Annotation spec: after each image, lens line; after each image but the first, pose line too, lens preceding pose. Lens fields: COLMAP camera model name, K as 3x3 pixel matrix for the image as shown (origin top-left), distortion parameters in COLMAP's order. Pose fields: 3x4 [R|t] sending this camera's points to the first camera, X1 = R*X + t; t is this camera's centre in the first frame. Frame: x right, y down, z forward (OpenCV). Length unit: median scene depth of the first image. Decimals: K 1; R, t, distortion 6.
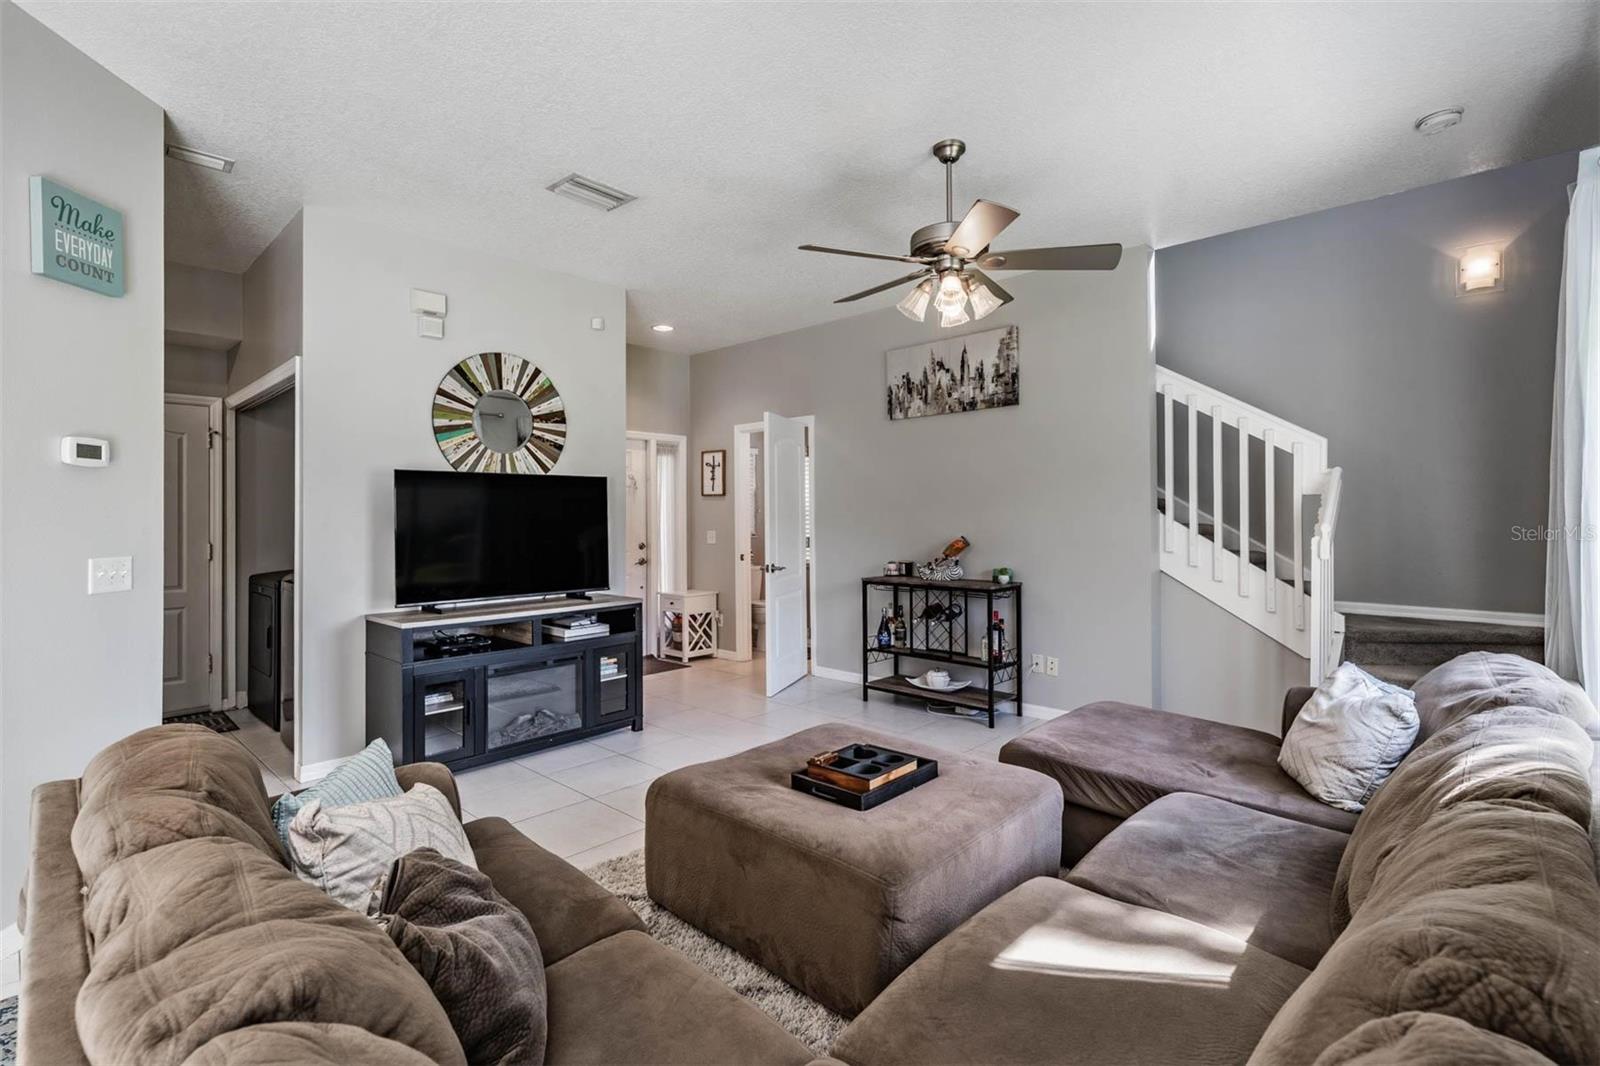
lens RADIAL K [[727.9, 0, 800.0], [0, 727.9, 533.0], [0, 0, 1]] dist [-0.002059, -0.000575]
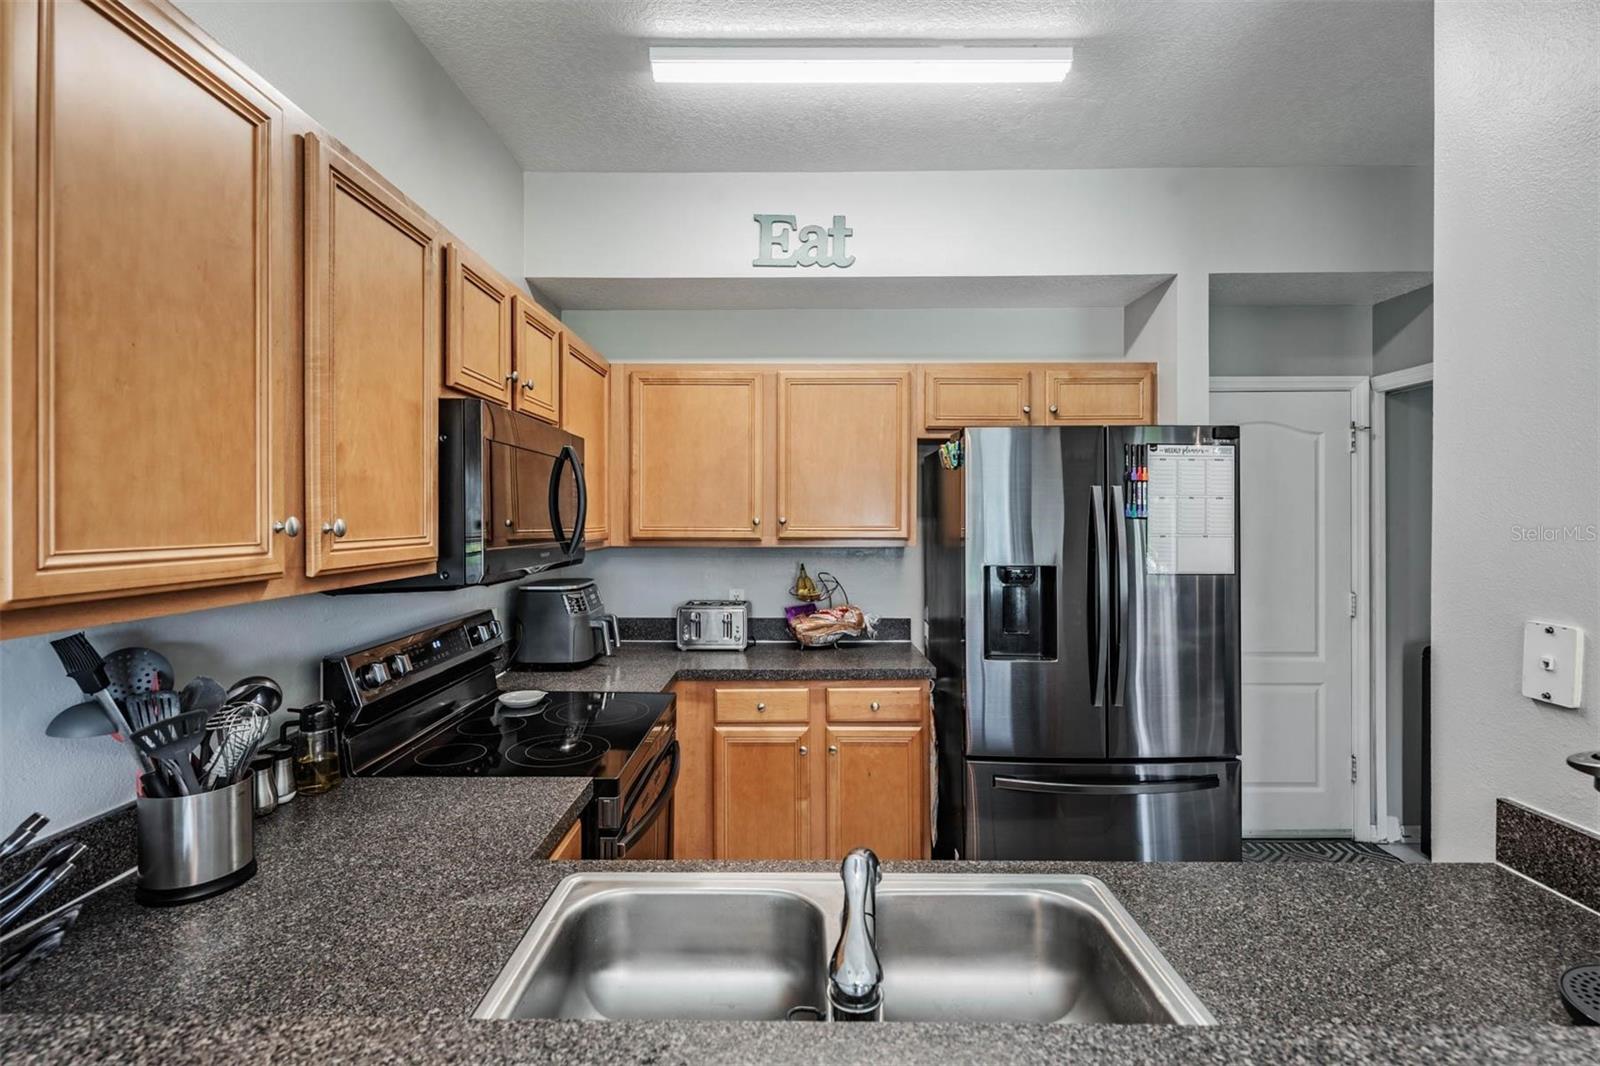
lens RADIAL K [[727.9, 0, 800.0], [0, 727.9, 533.0], [0, 0, 1]] dist [-0.002059, -0.000575]
pose [[0.681494, 0.012773, -0.731712, -0.745366], [-0.012844, 0.999902, 0.005492, -0.042643], [0.731711, 0.005656, 0.681592, 0.180529]]
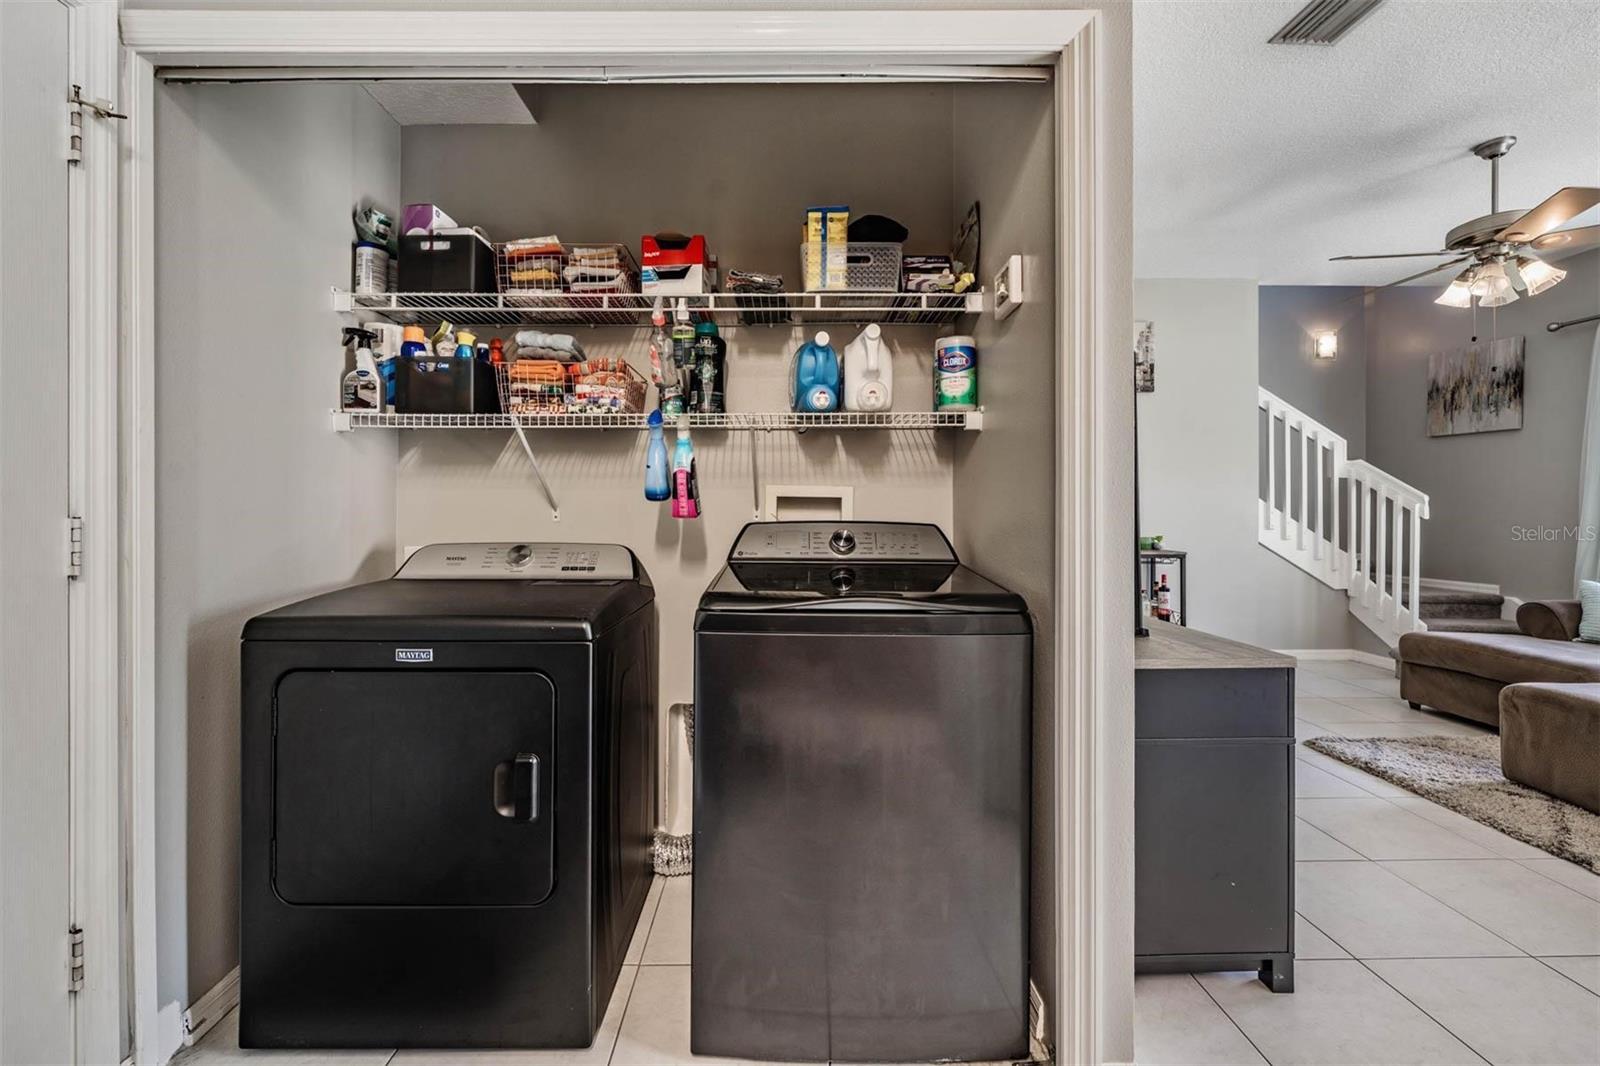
lens RADIAL K [[653.7, 0, 796.6], [0, 653.7, 505.7], [0, 0, 1]] dist [-0.001681, -0.000145]
pose [[0.716232, 0.009355, 0.697799, -0.881592], [0.011905, 0.999601, -0.025621, 0.022840], [-0.697760, 0.026658, 0.715835, 0.721577]]
